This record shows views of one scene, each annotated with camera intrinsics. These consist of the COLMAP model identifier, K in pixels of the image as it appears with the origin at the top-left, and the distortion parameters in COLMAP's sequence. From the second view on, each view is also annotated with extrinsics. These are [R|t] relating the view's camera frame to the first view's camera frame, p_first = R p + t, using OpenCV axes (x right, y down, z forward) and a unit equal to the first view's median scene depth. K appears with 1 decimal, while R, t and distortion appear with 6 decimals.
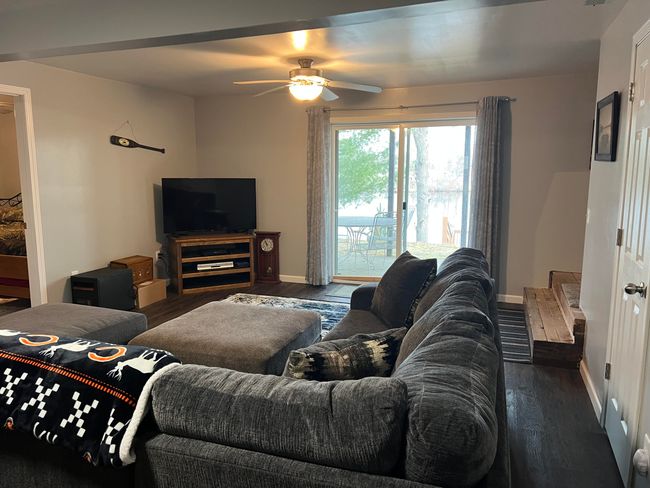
lens RADIAL K [[489.9, 0, 325.0], [0, 489.9, 242.2], [0, 0, 1]] dist [0.002353, -0.005329]
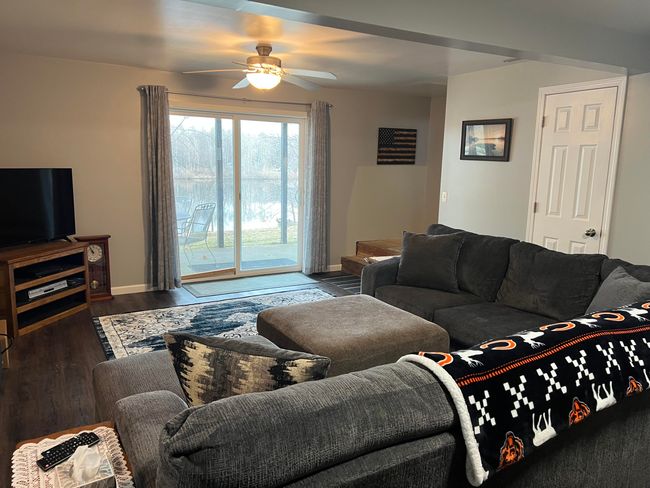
lens RADIAL K [[489.9, 0, 325.2], [0, 489.9, 244.8], [0, 0, 1]] dist [0.002353, -0.005329]
pose [[0.608436, -0.115343, 0.785176, -0.543139], [0.091861, 0.992967, 0.074684, -0.034367], [-0.788268, 0.026686, 0.614753, 0.231411]]
